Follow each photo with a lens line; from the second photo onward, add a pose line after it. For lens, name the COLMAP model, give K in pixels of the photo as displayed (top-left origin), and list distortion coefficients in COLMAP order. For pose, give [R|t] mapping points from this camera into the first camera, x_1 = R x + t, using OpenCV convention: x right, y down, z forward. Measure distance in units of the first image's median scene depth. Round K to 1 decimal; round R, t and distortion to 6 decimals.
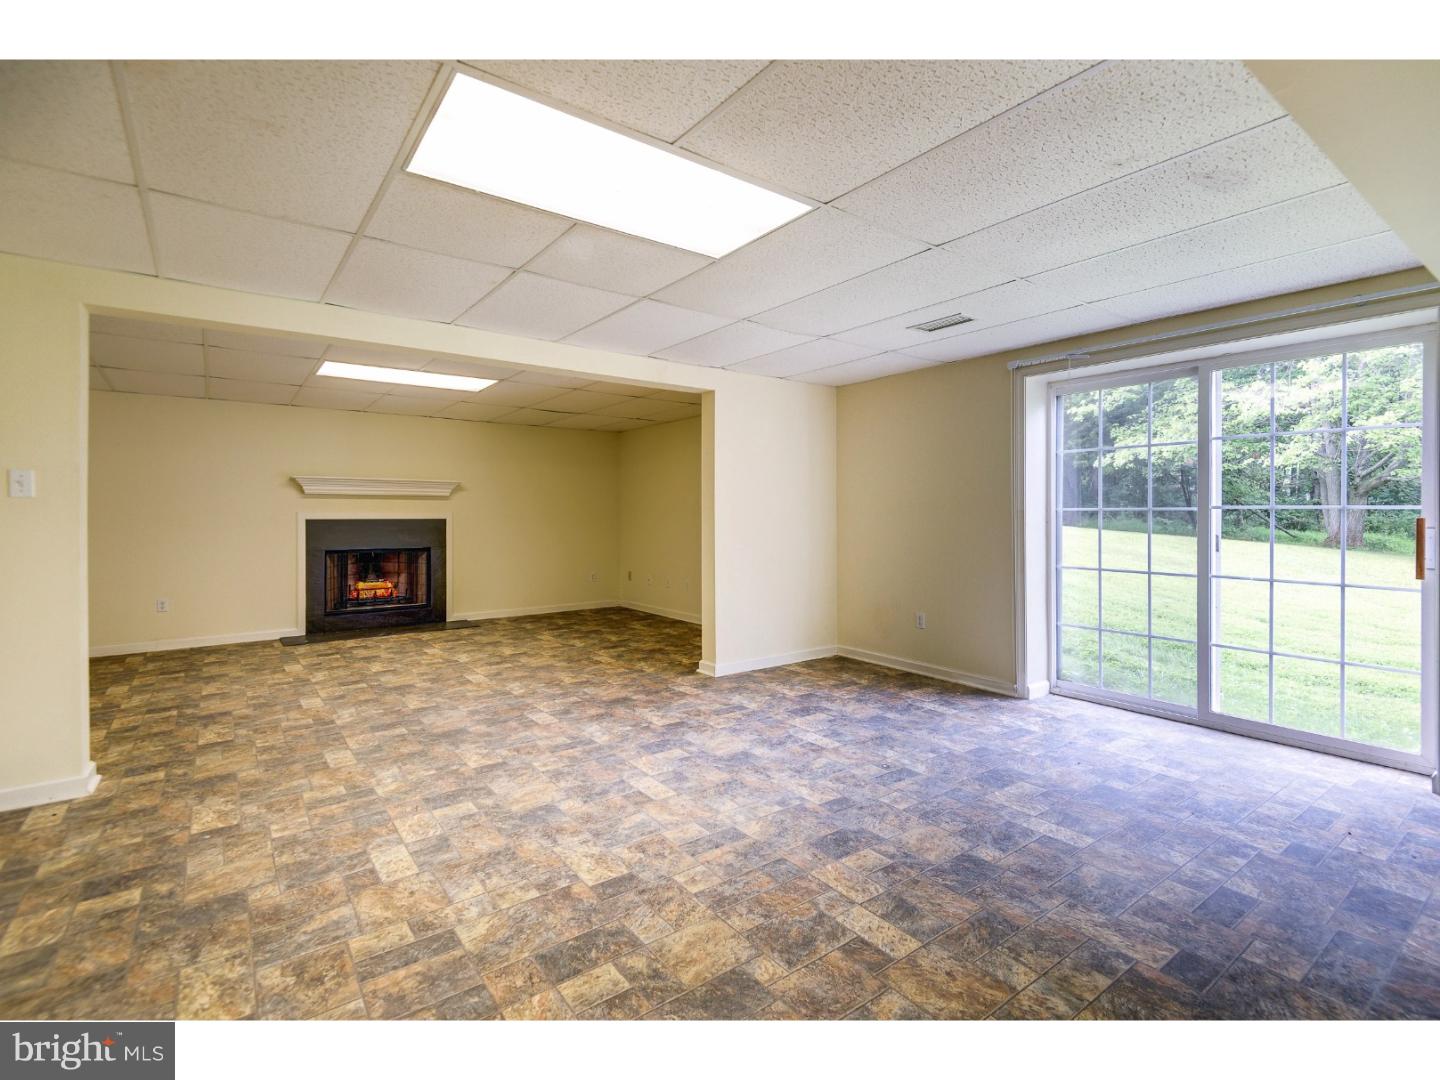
lens RADIAL K [[662.8, 0, 722.6], [0, 662.8, 518.9], [0, 0, 1]] dist [0.003875, -0.002076]
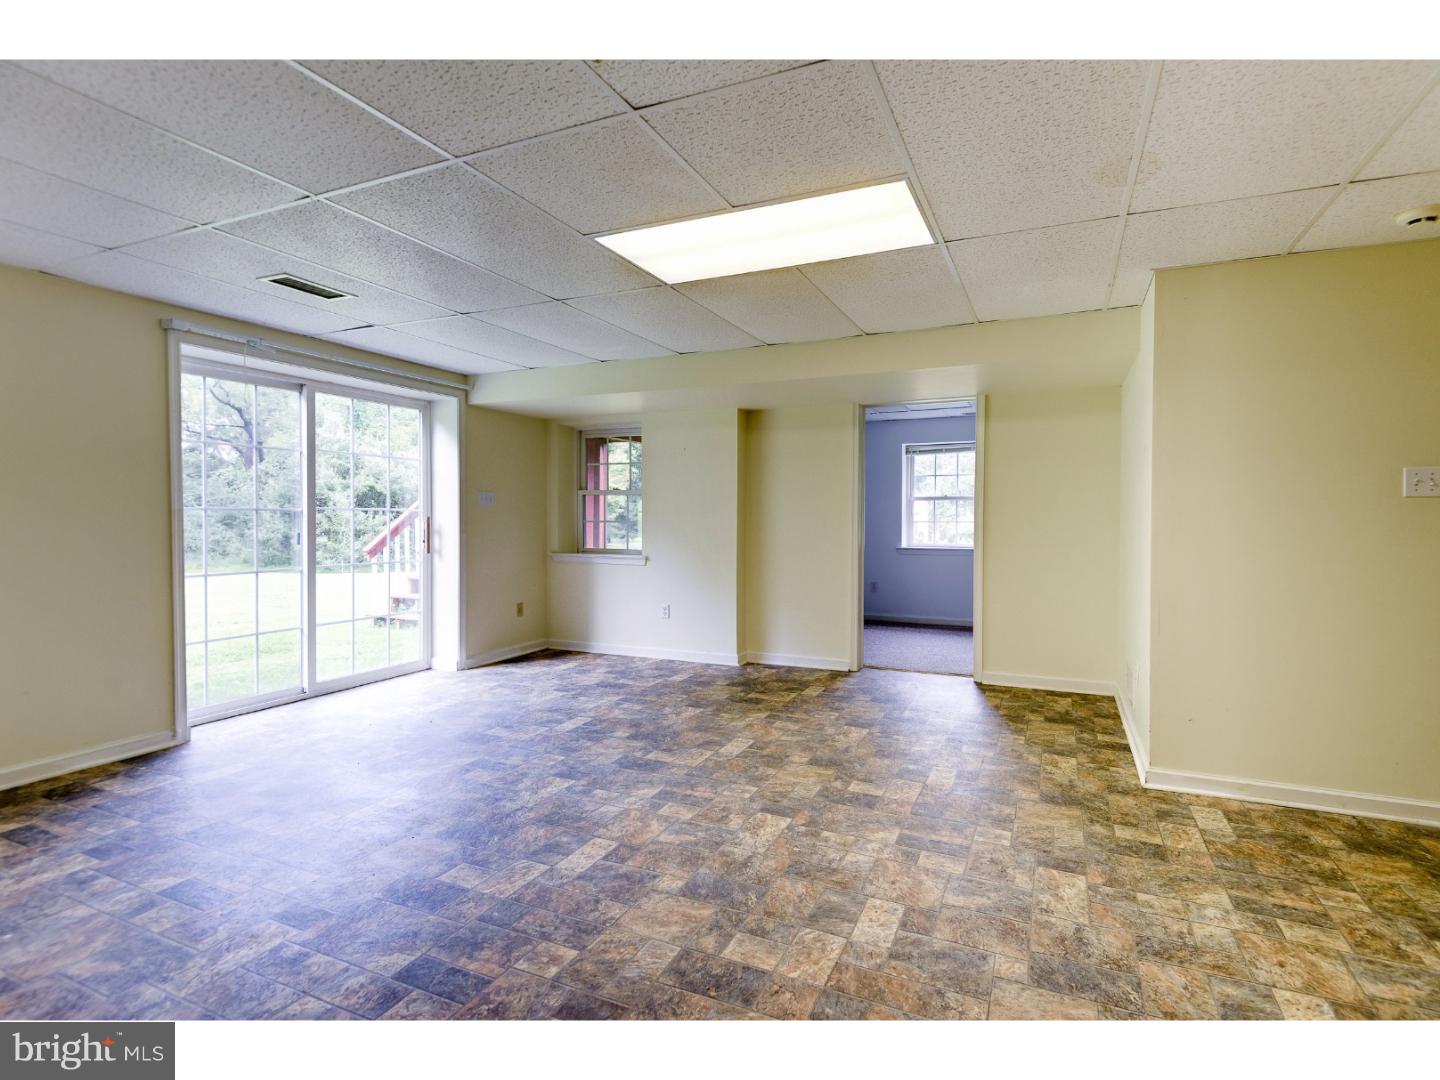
lens RADIAL K [[732.9, 0, 719.9], [0, 732.9, 530.6], [0, 0, 1]] dist [0.028009, 0.000309]
pose [[-0.468518, -0.022689, 0.883163, -1.222193], [0.007433, 0.999534, 0.029622, -0.020162], [-0.883423, 0.020443, -0.468131, 1.603874]]
